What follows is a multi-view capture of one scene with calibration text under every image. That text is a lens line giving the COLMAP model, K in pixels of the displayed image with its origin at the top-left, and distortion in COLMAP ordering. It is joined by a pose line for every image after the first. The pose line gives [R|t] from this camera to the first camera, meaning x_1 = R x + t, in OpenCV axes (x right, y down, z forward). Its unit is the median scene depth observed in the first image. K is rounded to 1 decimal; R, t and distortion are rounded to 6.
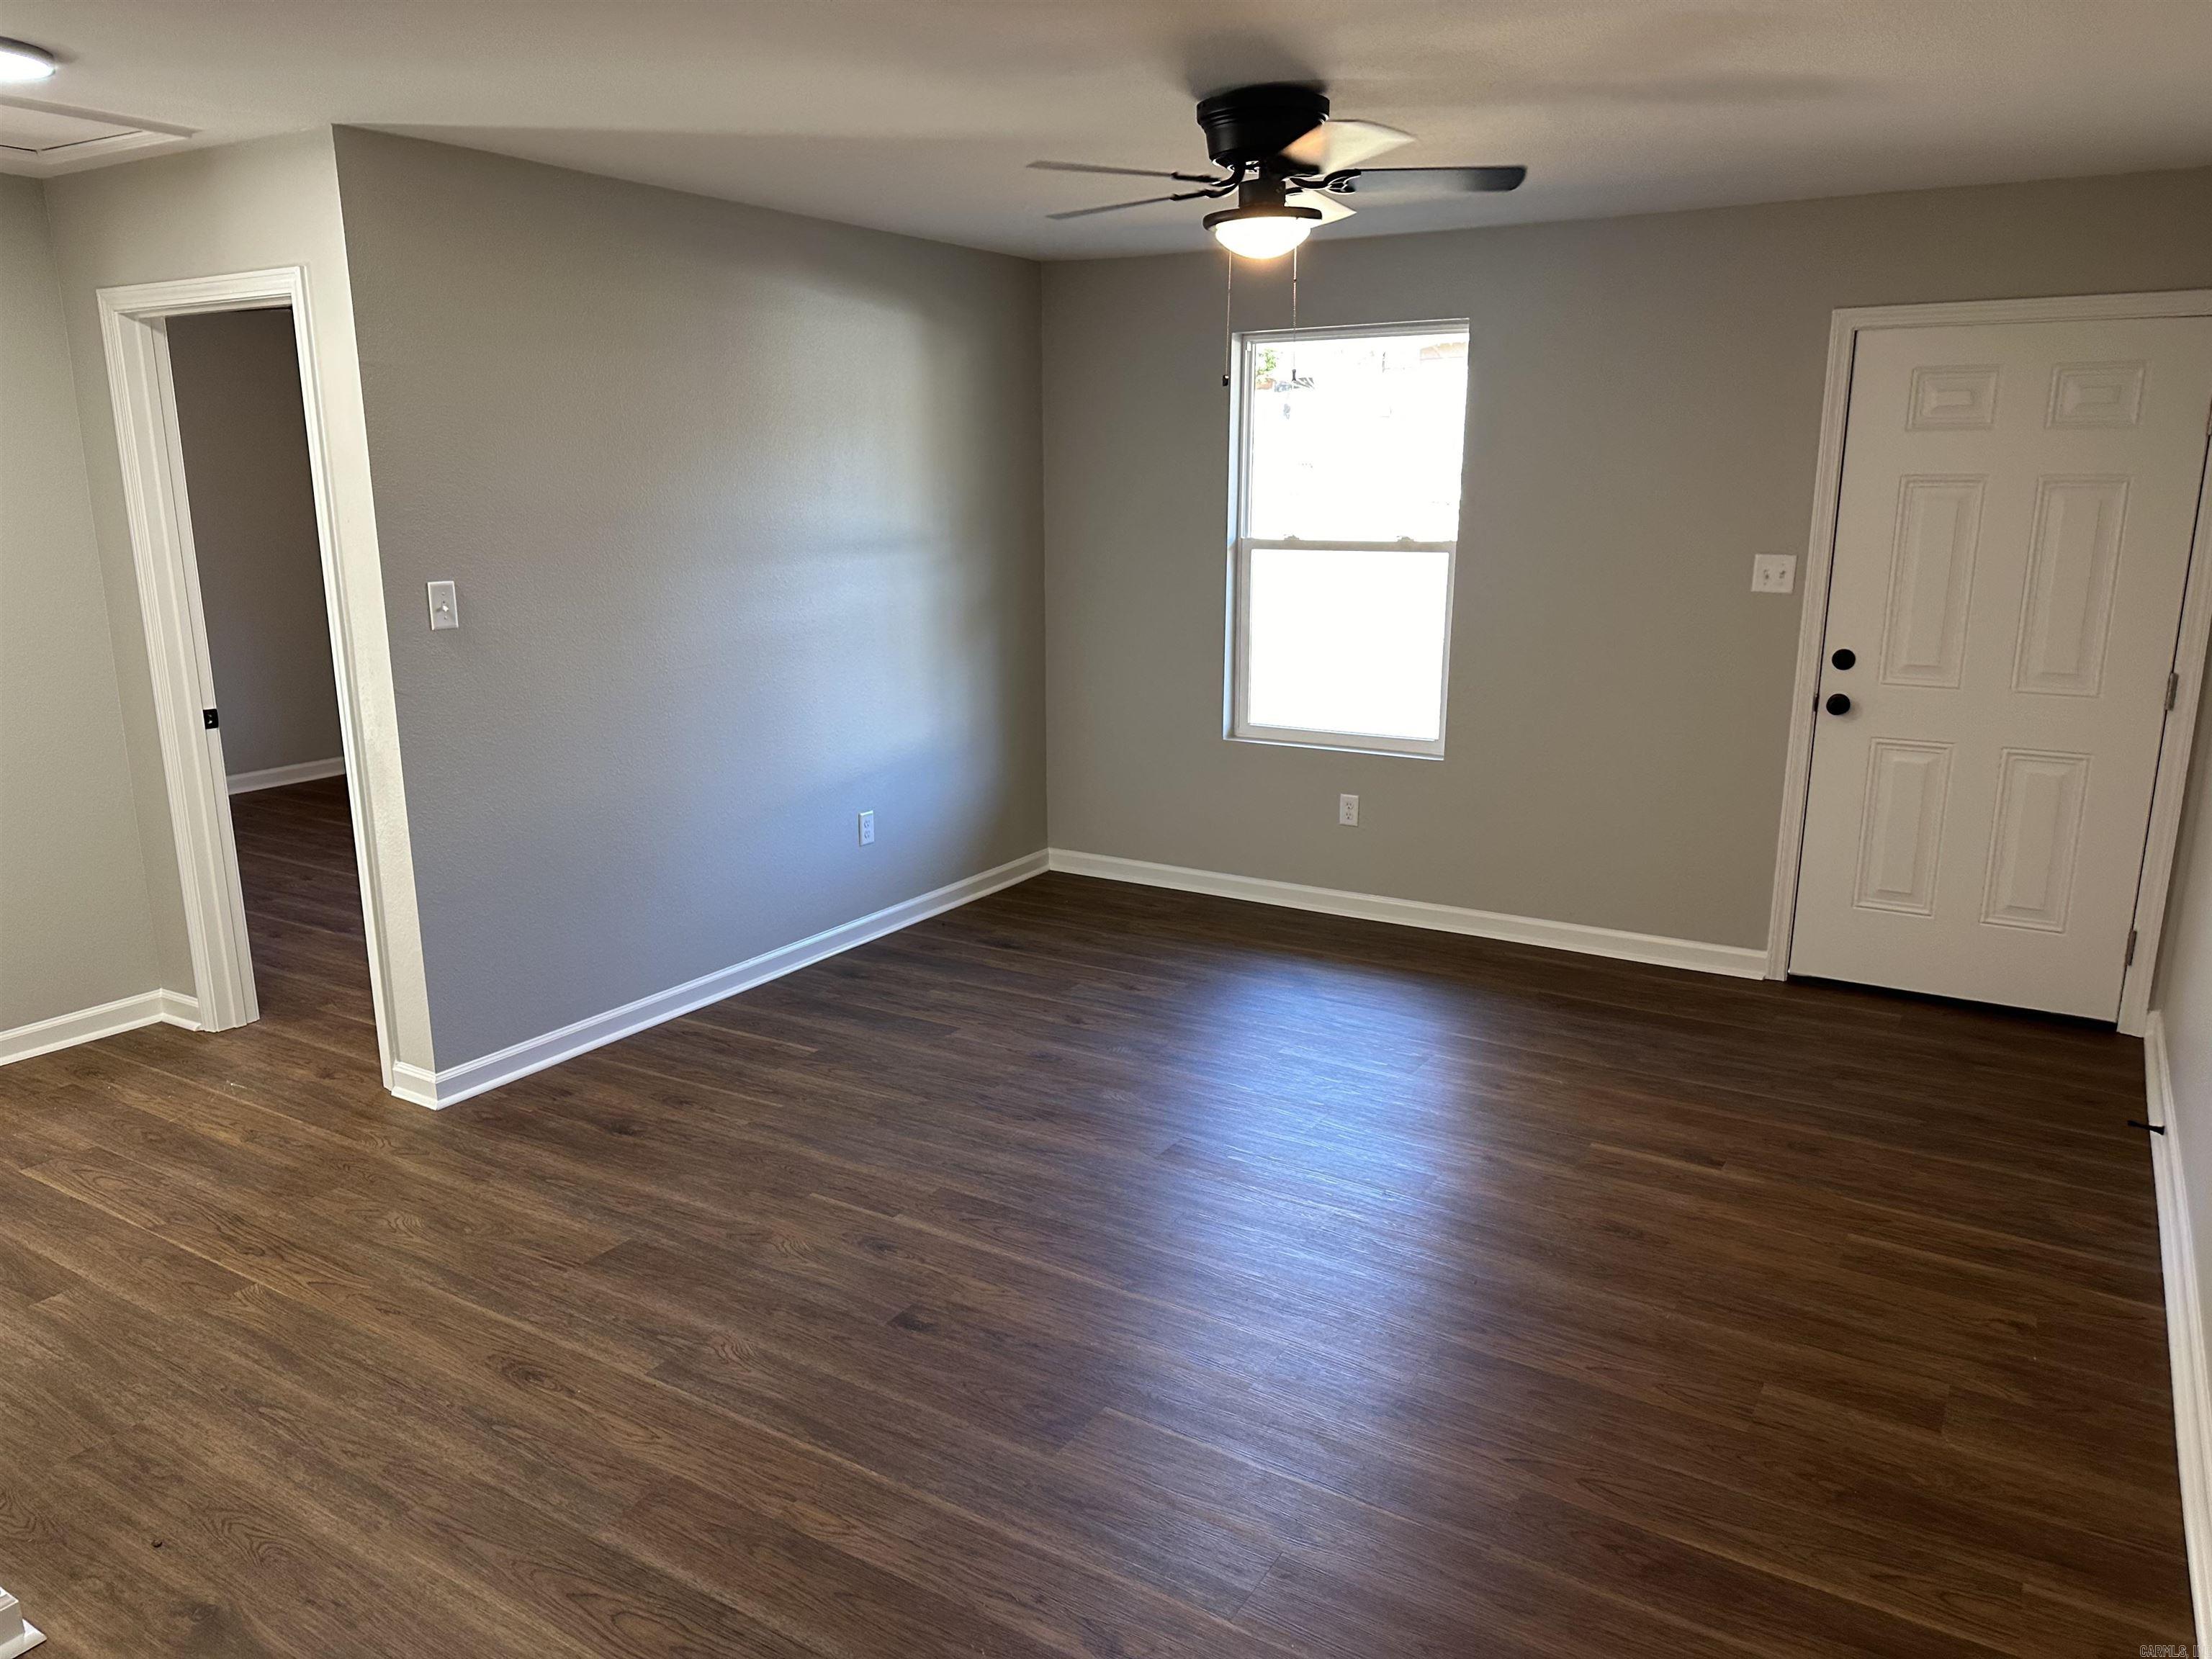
lens RADIAL K [[1560.4, 0, 1106.0], [0, 1560.4, 829.5], [0, 0, 1]] dist [0.045530, -0.061437]
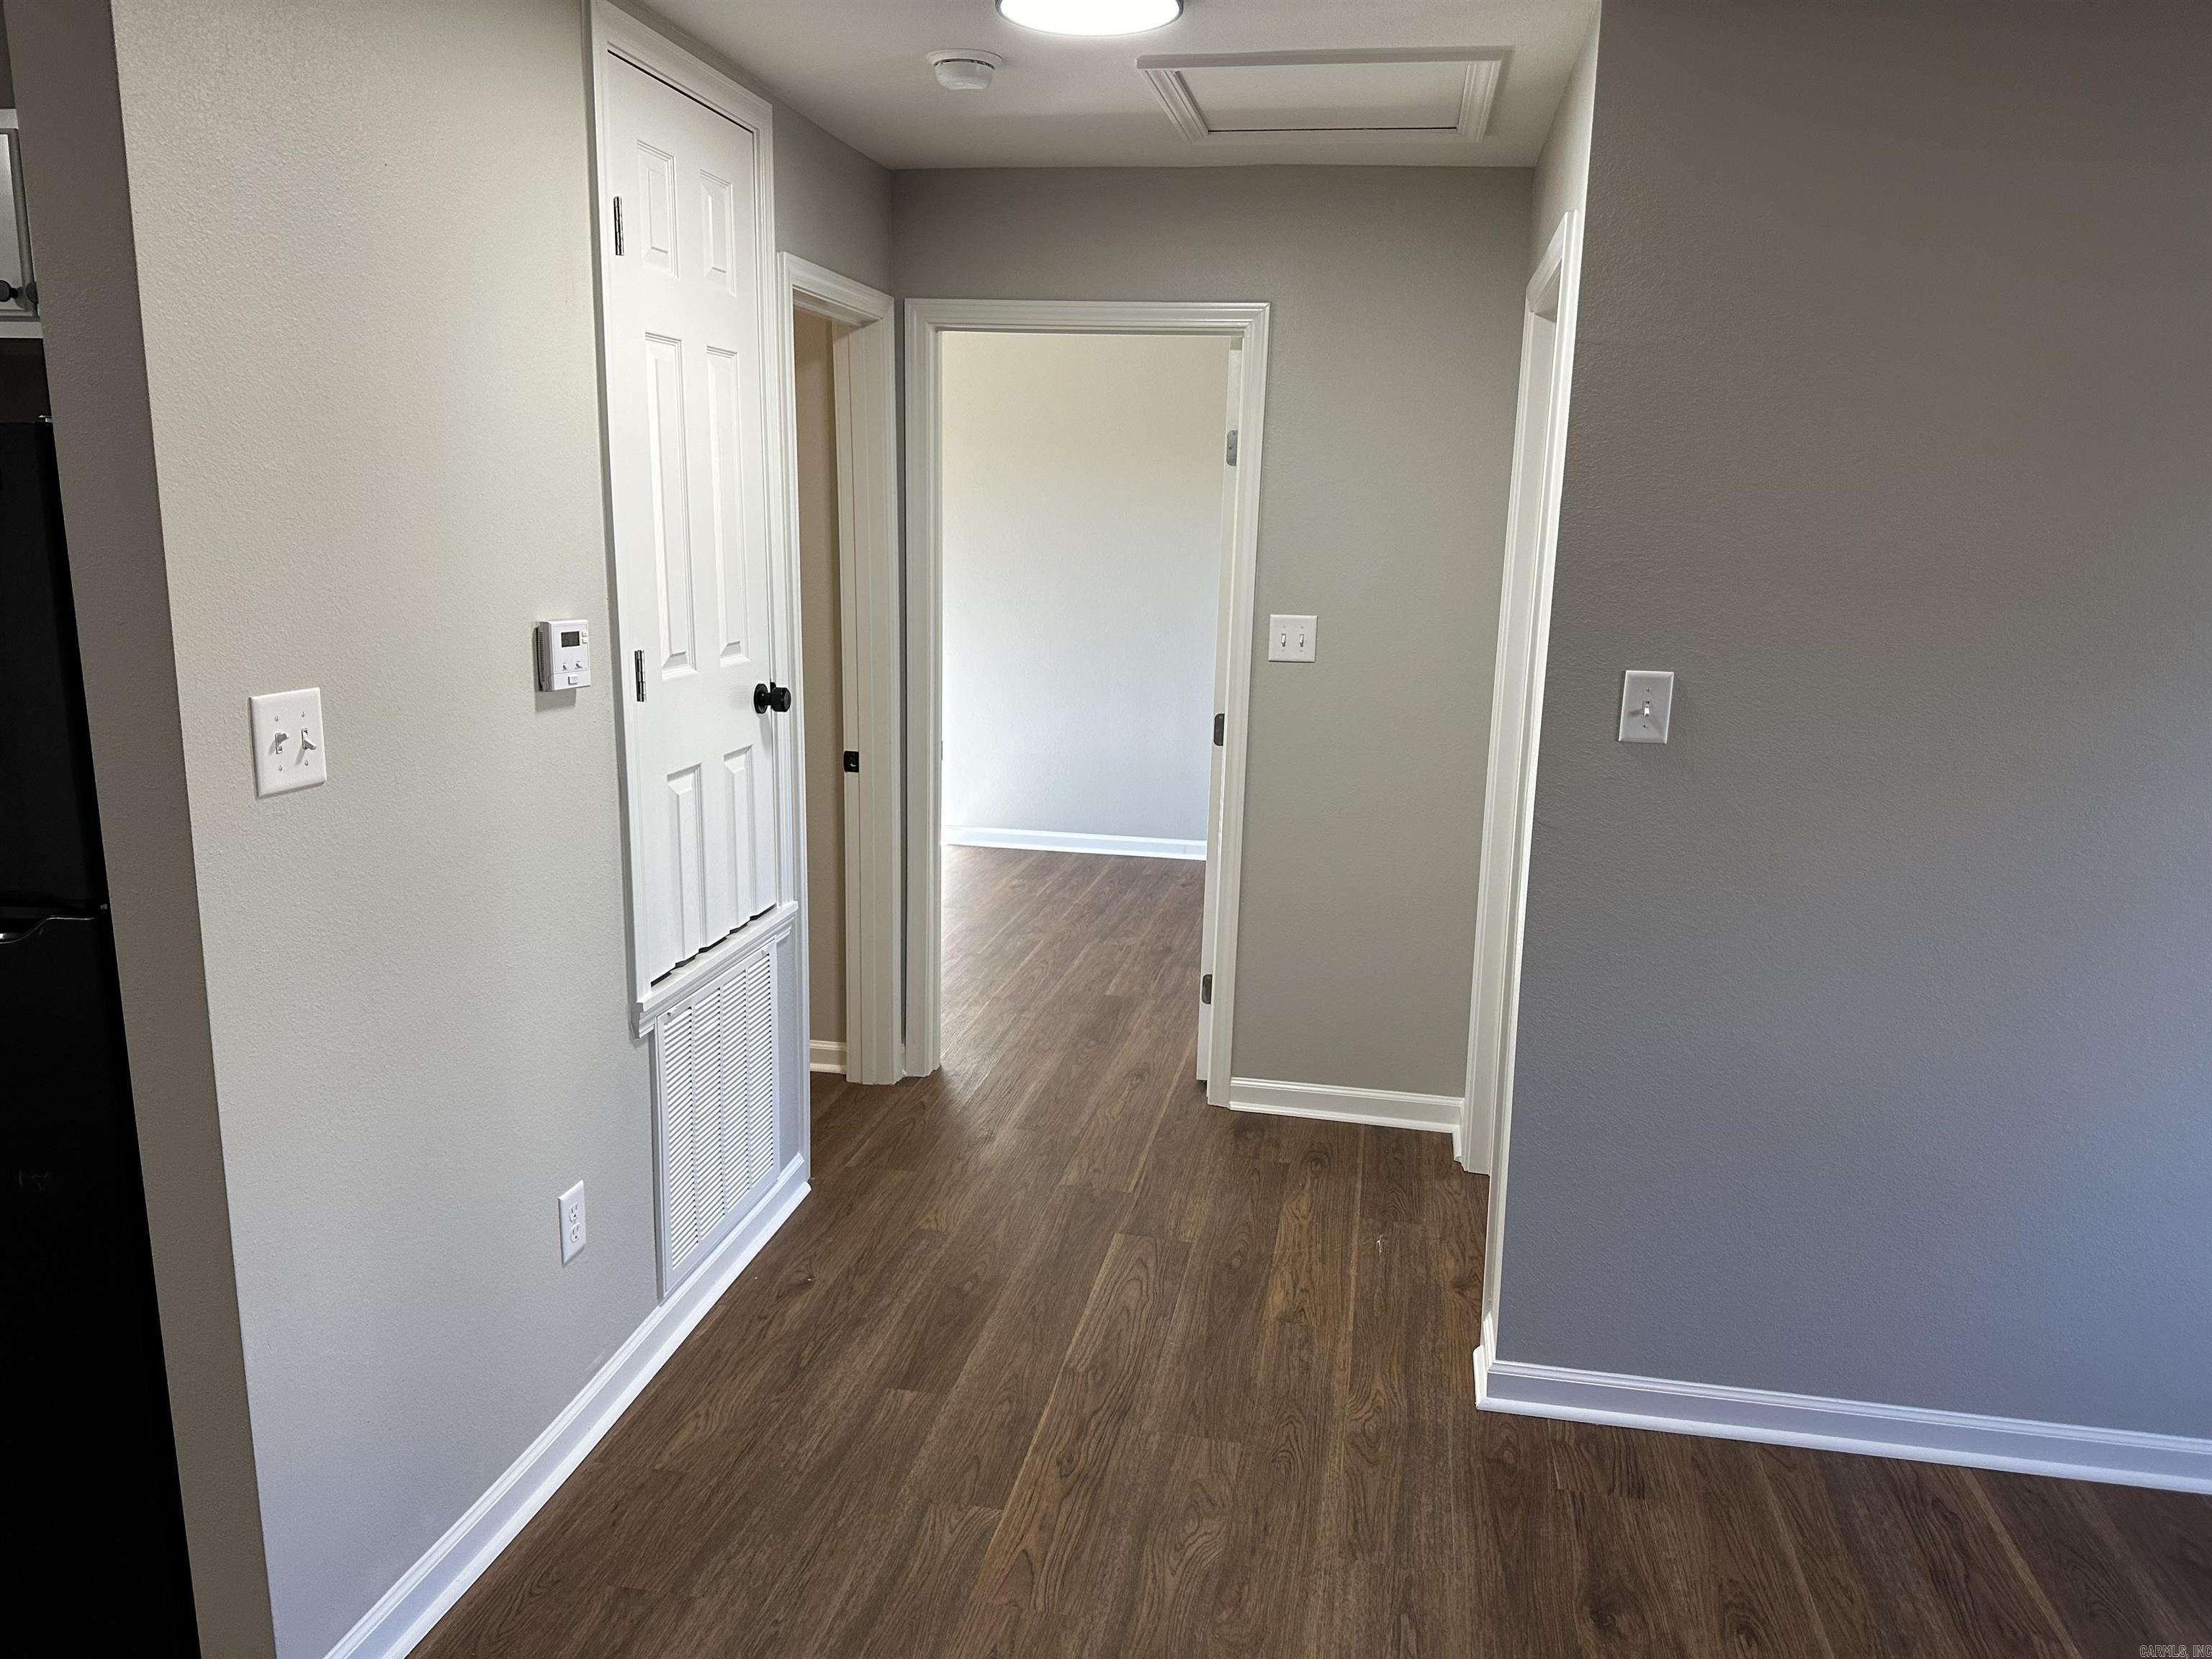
lens RADIAL K [[1560.4, 0, 1106.0], [0, 1560.4, 829.5], [0, 0, 1]] dist [0.045530, -0.061437]
pose [[0.359692, 0.201129, -0.911136, 0.105471], [-0.233704, 0.964786, 0.120712, -0.121126], [0.903330, 0.169517, 0.394030, 0.553835]]
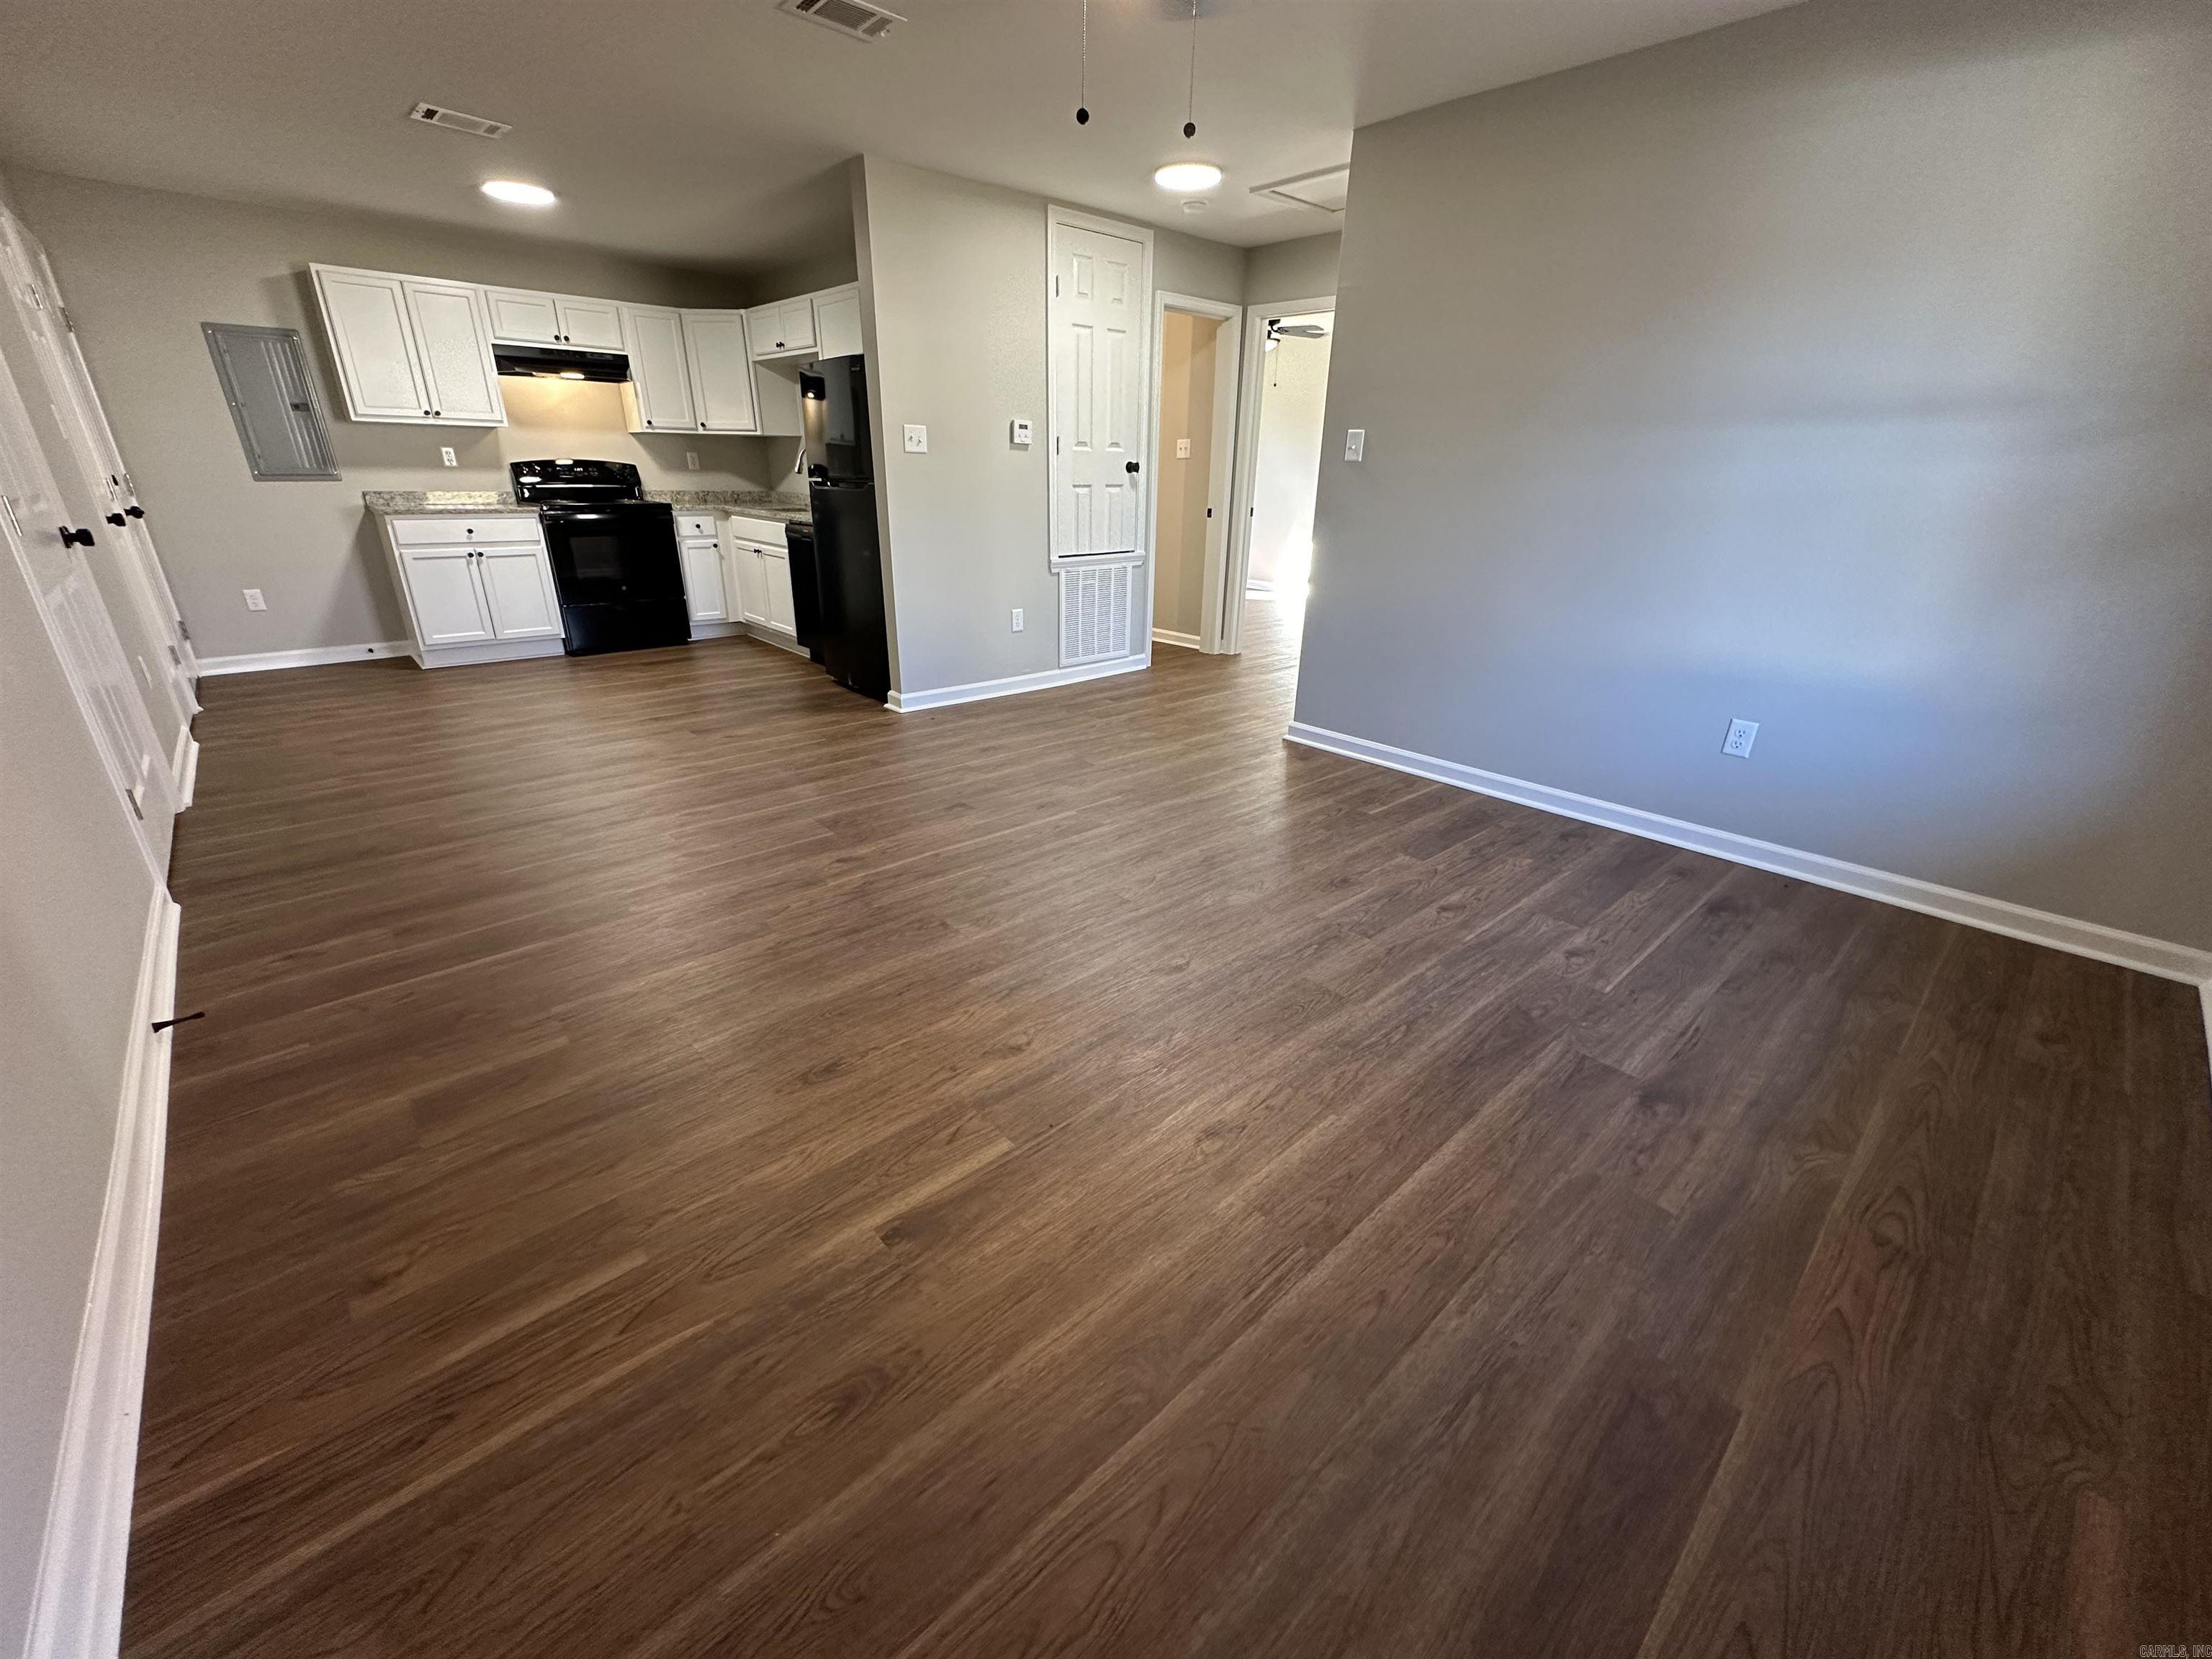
lens RADIAL K [[892.1, 0, 1102.7], [0, 892.1, 823.0], [0, 0, 1]] dist [0.007406, 0.000102]
pose [[-0.283146, 0.352813, -0.891825, 0.626064], [-0.232820, 0.876778, 0.420778, -0.130248], [0.930389, 0.326777, -0.166114, 1.052215]]
